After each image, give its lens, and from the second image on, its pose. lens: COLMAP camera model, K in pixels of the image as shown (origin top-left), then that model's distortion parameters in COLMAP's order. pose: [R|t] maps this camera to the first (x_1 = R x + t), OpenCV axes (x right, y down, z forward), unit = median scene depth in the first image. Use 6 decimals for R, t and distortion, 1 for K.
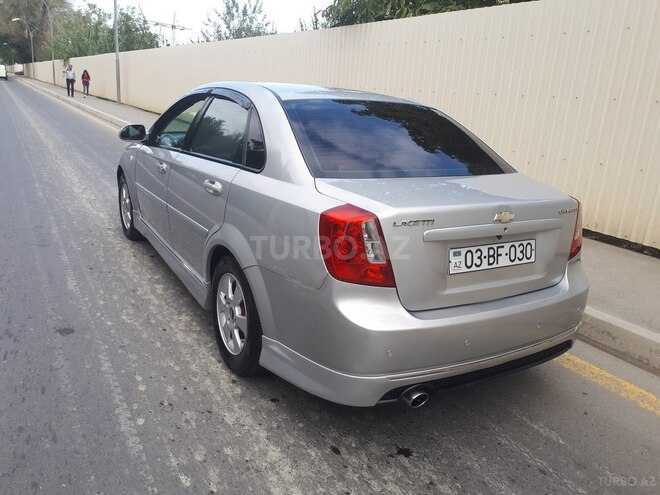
lens RADIAL K [[528.6, 0, 319.2], [0, 528.6, 236.2], [0, 0, 1]] dist [0.041016, -0.070758]
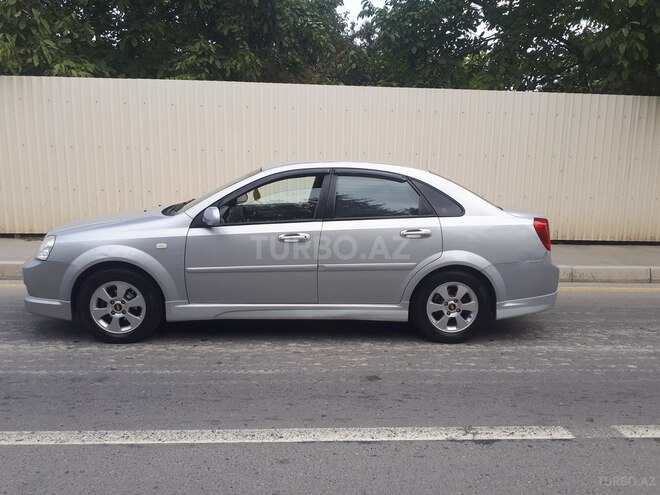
lens RADIAL K [[528.6, 0, 325.0], [0, 528.6, 248.8], [0, 0, 1]] dist [0.041016, -0.070758]
pose [[0.449612, -0.205560, 0.869249, -1.974944], [0.241486, 0.964893, 0.103272, -0.327669], [-0.859961, 0.163479, 0.483468, 0.629698]]
